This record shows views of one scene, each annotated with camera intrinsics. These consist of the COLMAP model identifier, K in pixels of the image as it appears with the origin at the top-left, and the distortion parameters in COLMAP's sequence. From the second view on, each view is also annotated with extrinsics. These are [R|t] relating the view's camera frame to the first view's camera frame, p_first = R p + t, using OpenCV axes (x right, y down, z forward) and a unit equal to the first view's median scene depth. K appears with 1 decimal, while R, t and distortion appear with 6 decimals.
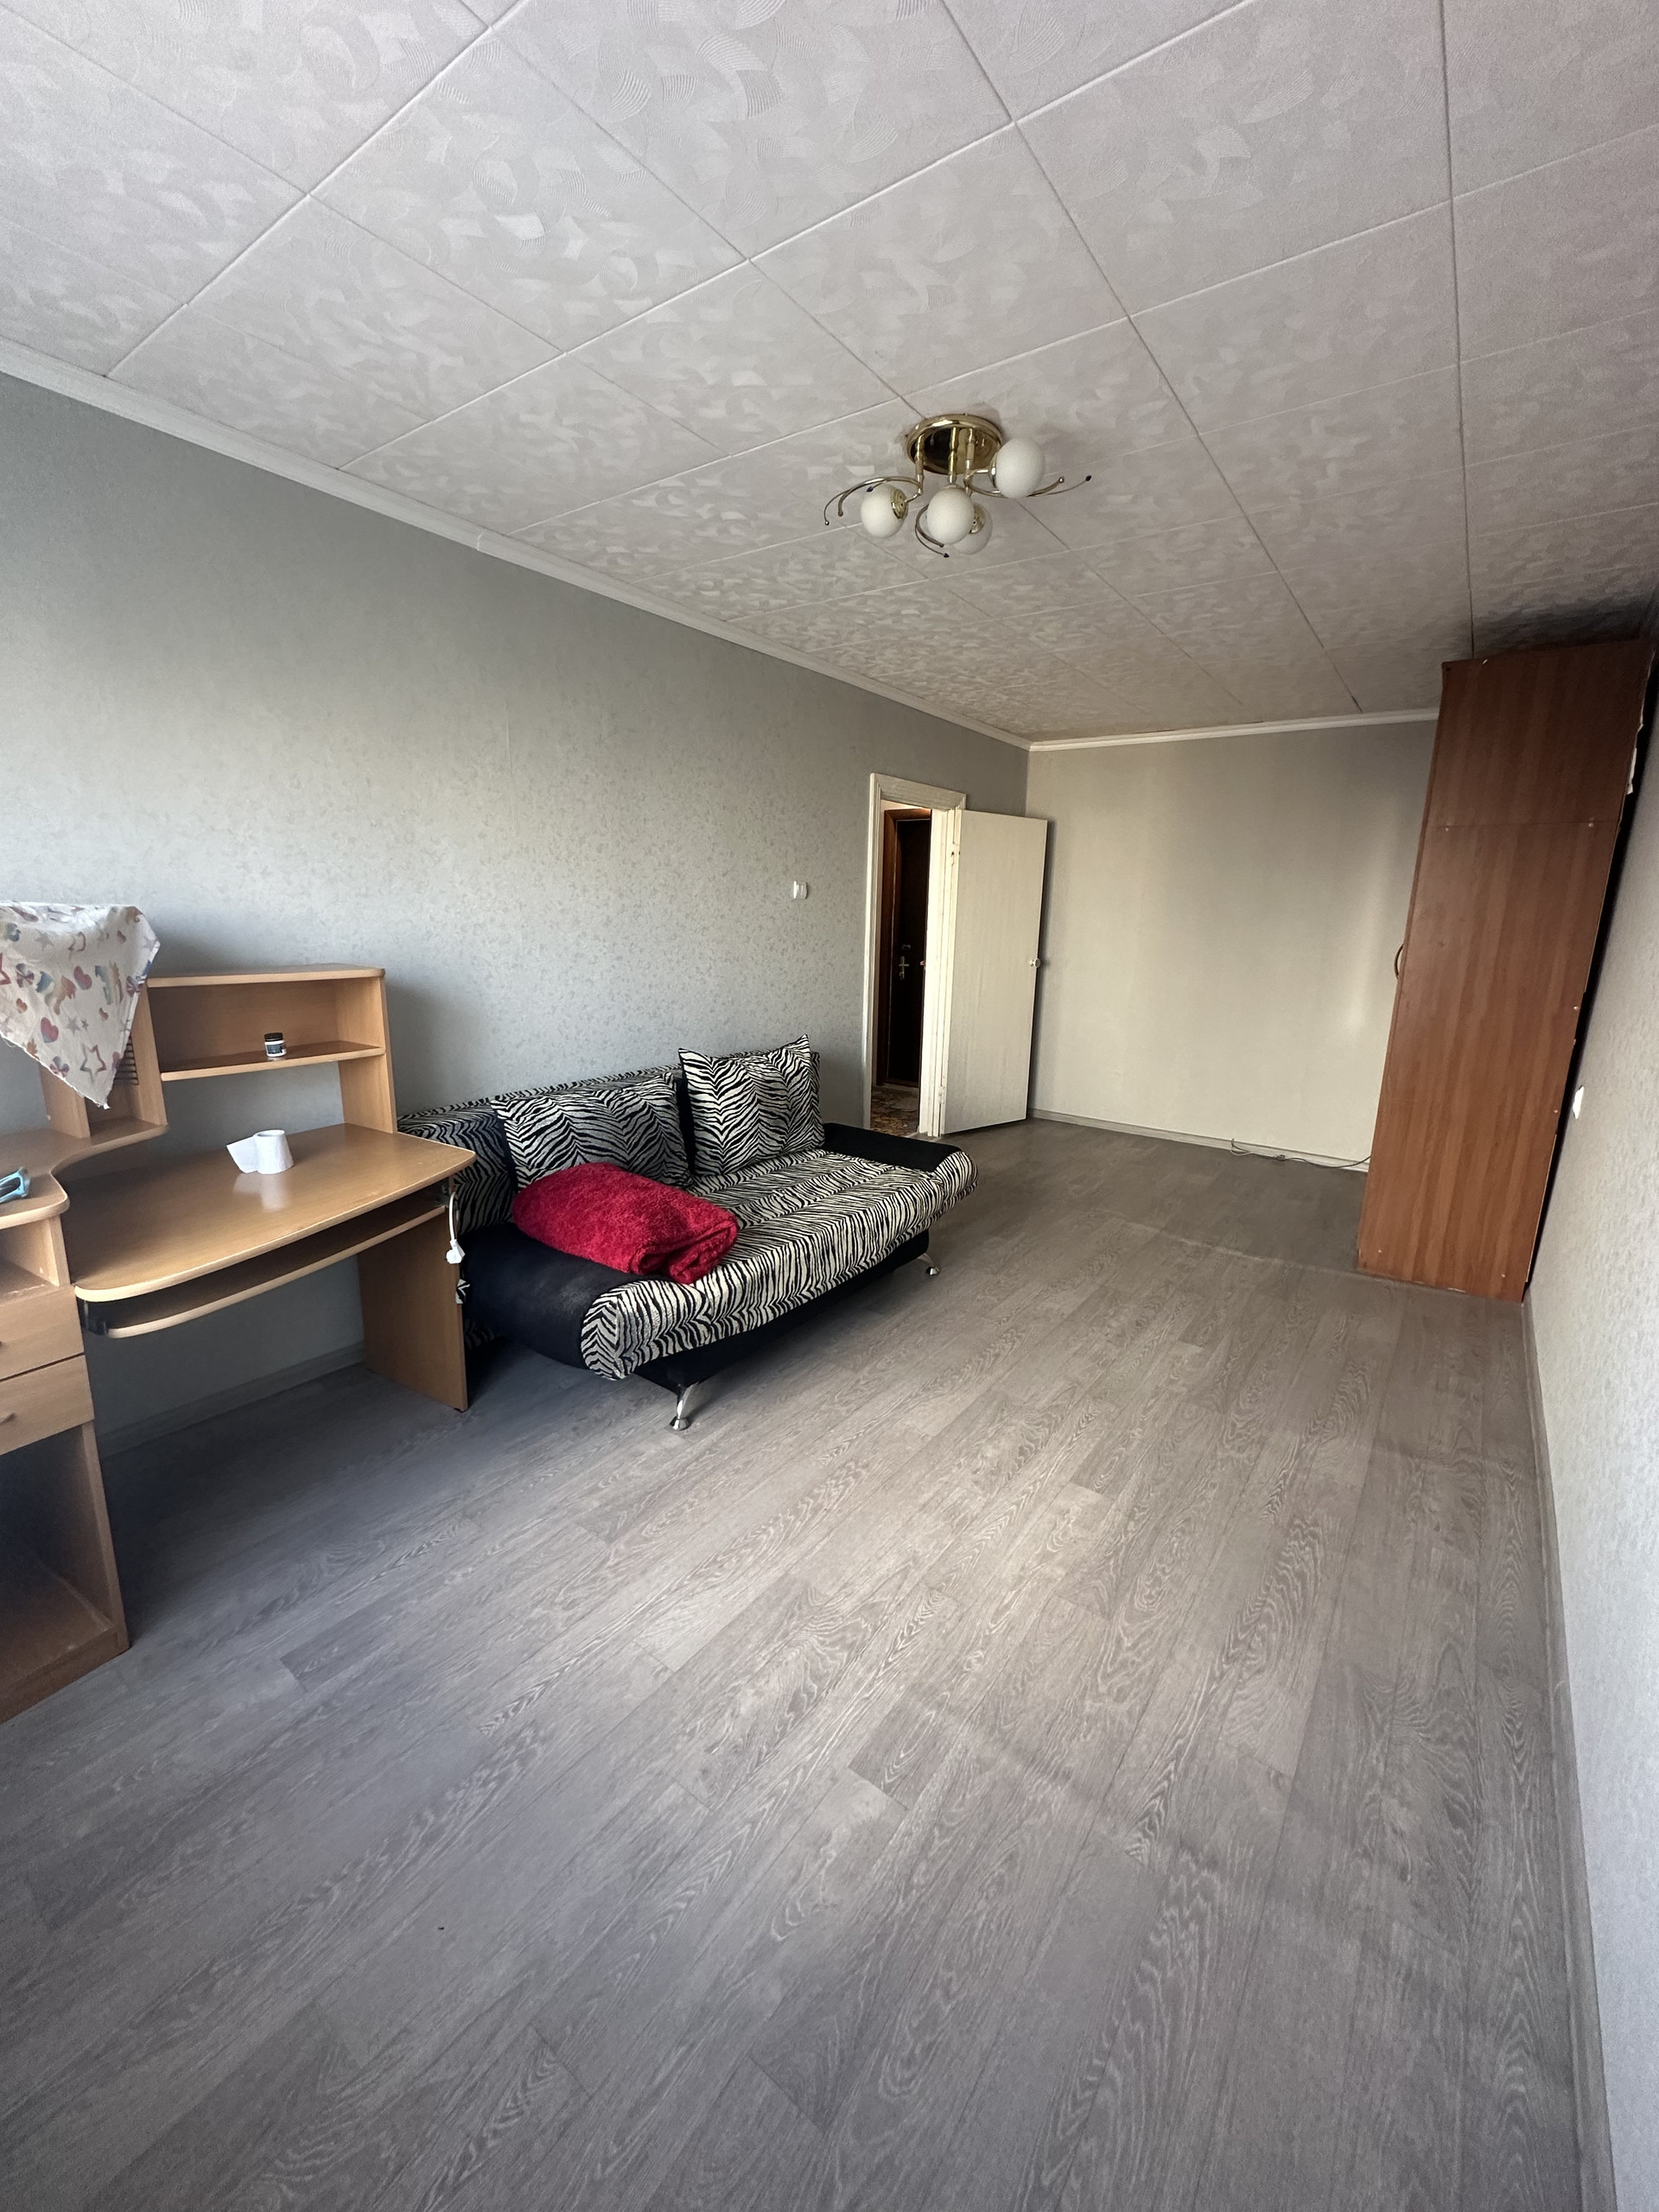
lens RADIAL K [[884.2, 0, 837.6], [0, 884.2, 1101.8], [0, 0, 1]] dist [0.000020, -0.000036]
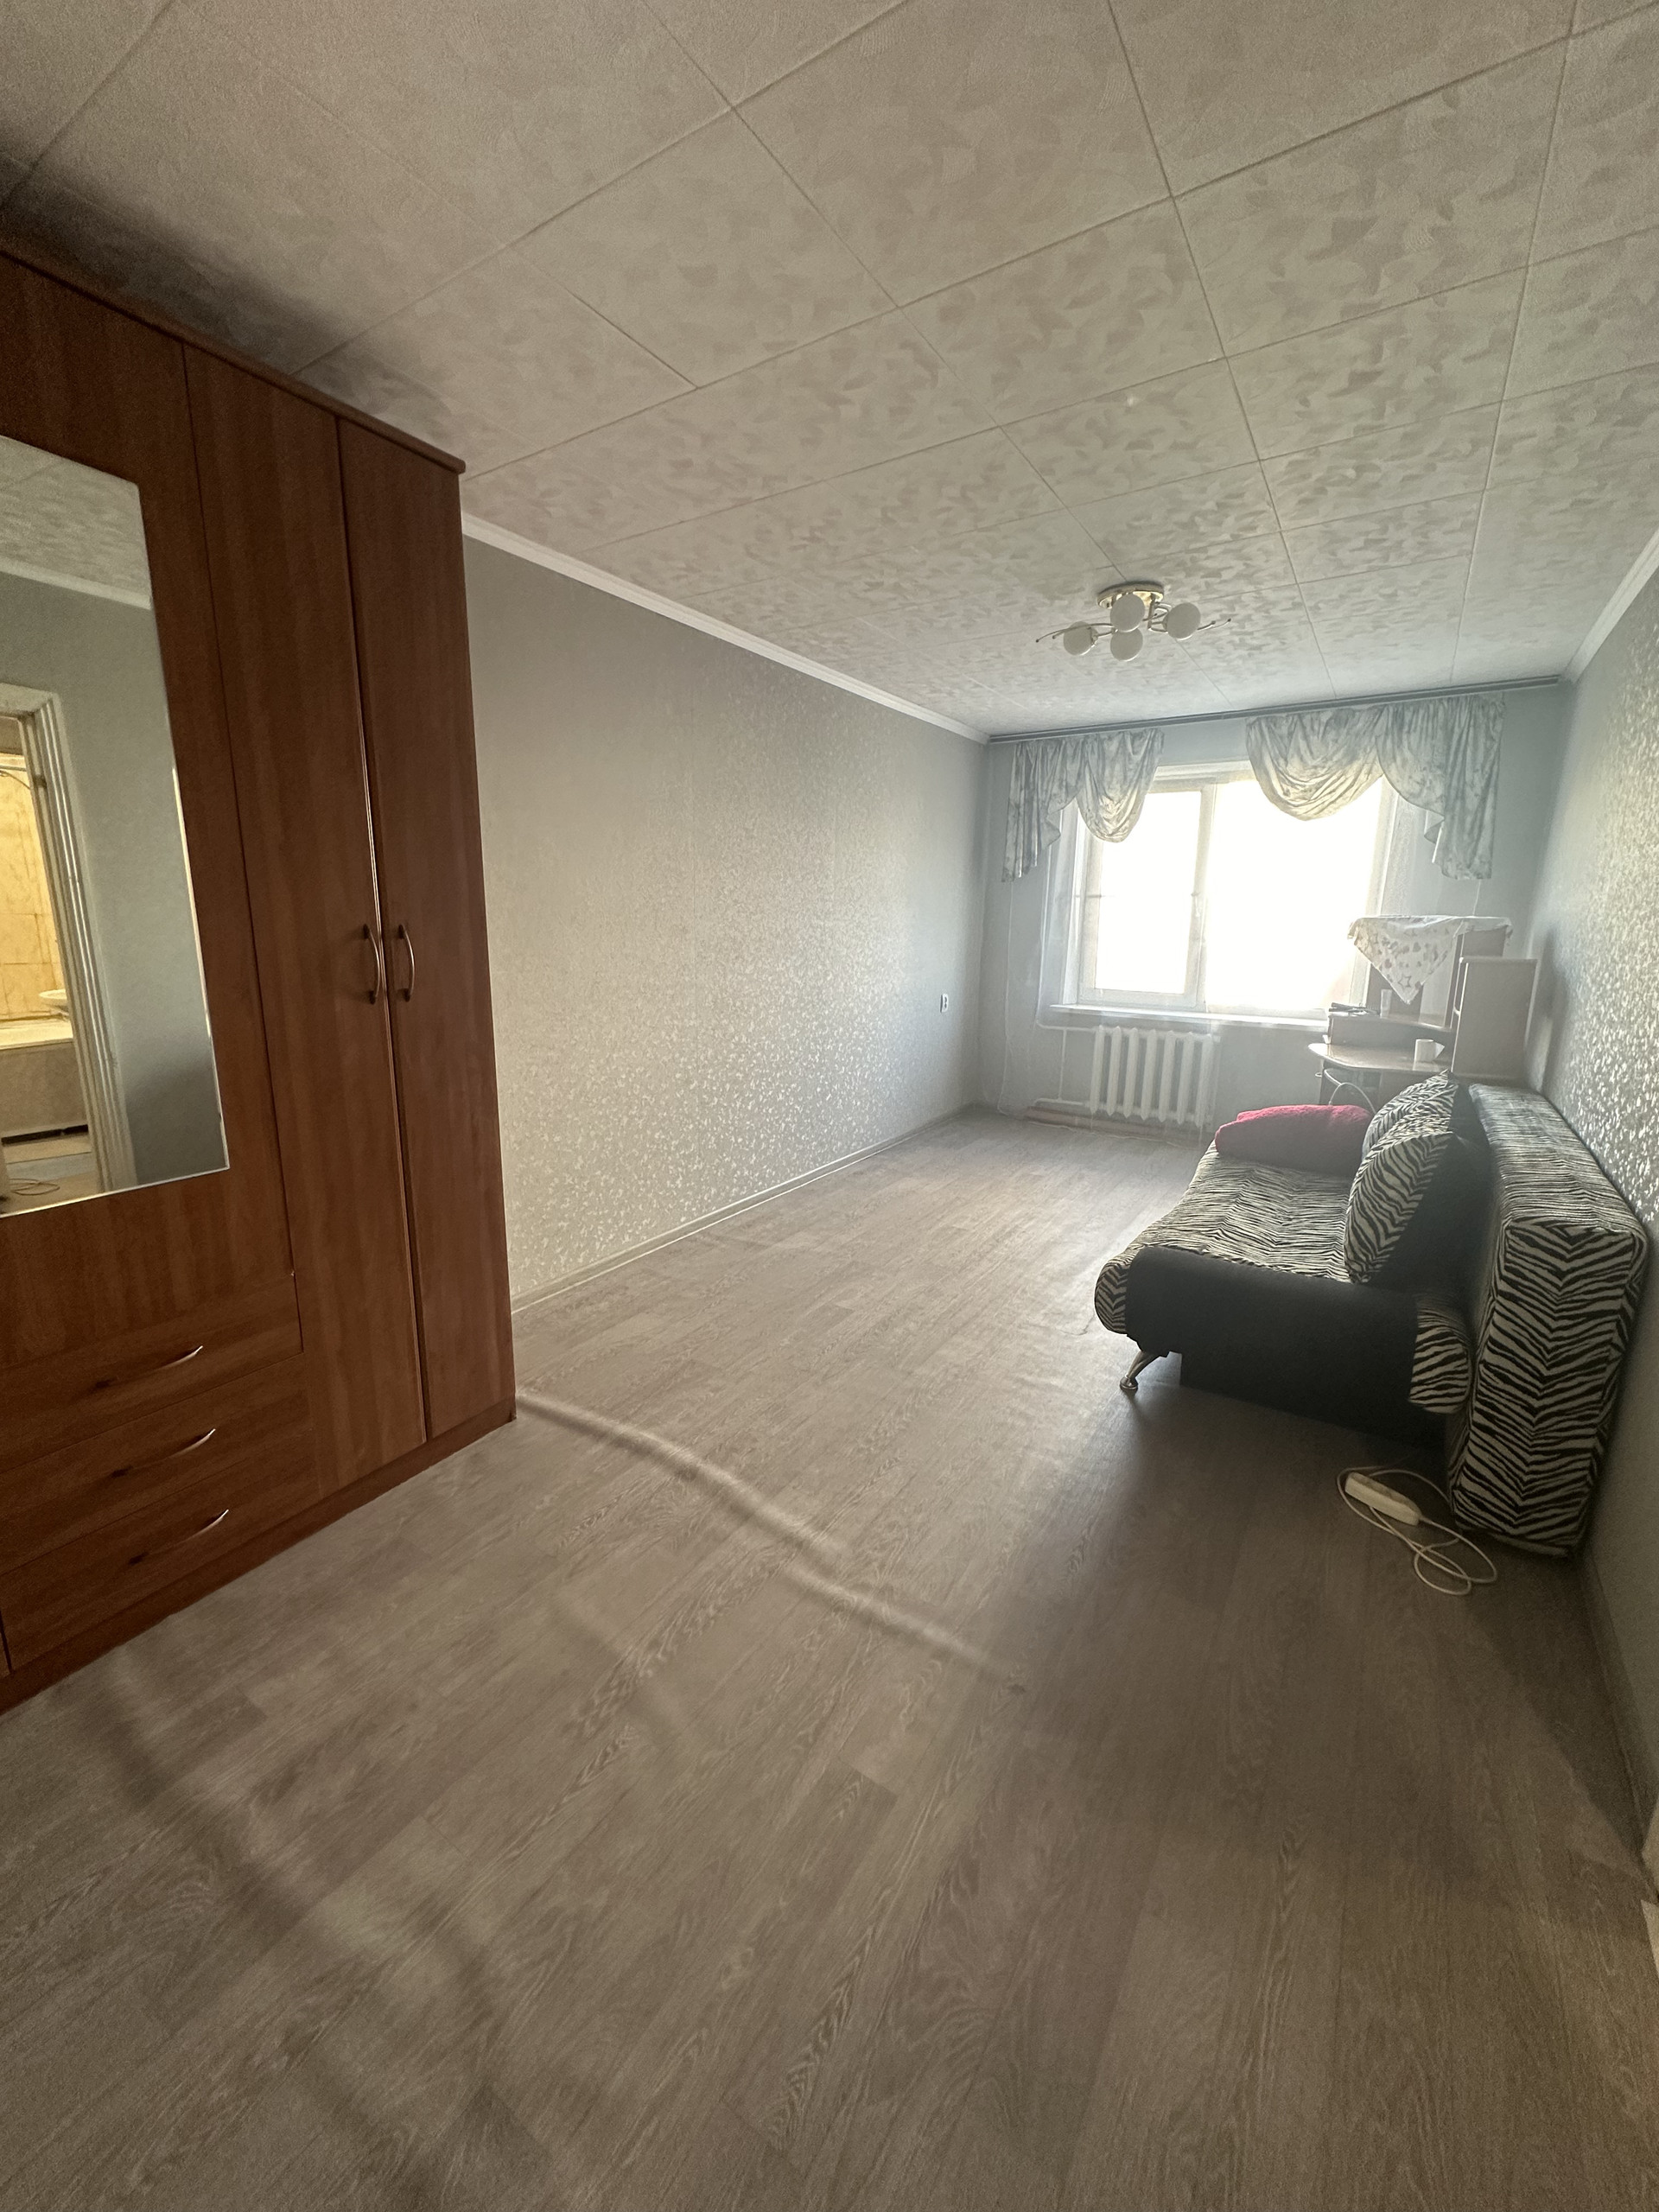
lens RADIAL K [[884.2, 0, 837.6], [0, 884.2, 1101.8], [0, 0, 1]] dist [0.000020, -0.000036]
pose [[-0.997202, -0.024230, -0.070720, 0.654349], [-0.051246, 0.910331, 0.410696, -0.502344], [0.054427, 0.413171, -0.909026, 2.477837]]
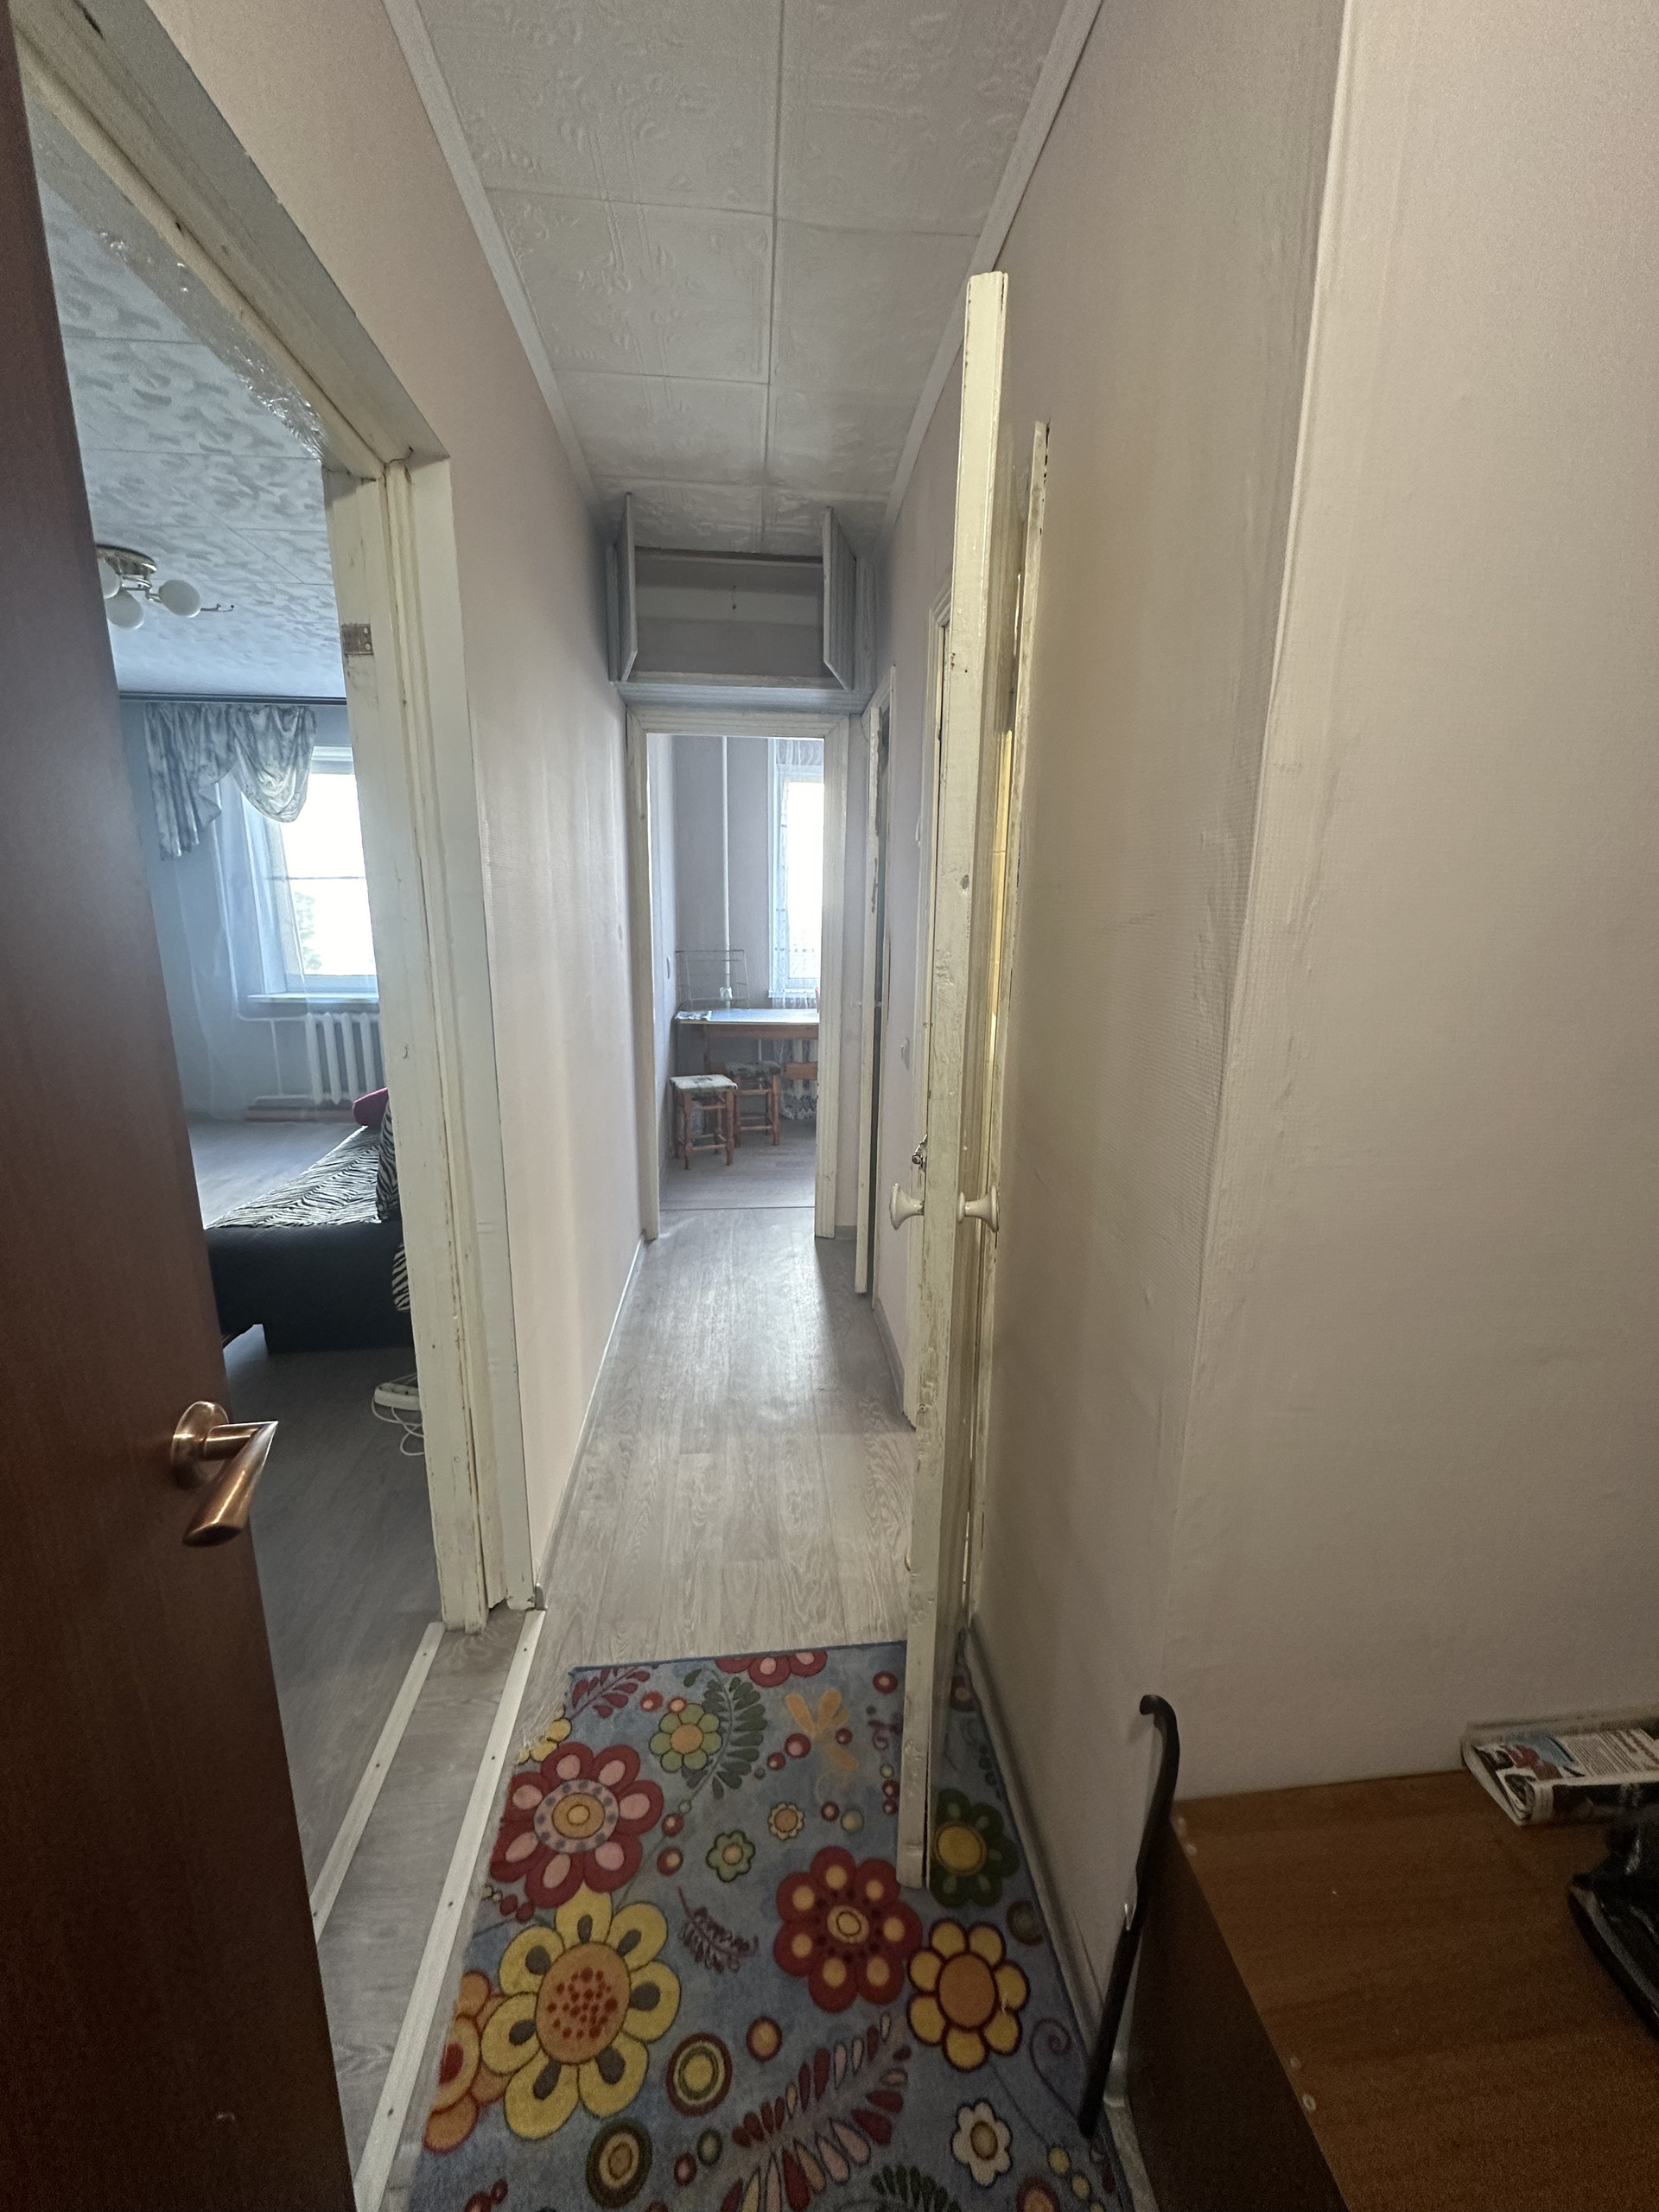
lens RADIAL K [[884.2, 0, 837.6], [0, 884.2, 1101.8], [0, 0, 1]] dist [0.000020, -0.000036]
pose [[-0.746934, 0.116017, -0.654698, 0.297910], [-0.168279, 0.919616, 0.354949, -0.579227], [0.643251, 0.375296, -0.667369, 2.758386]]
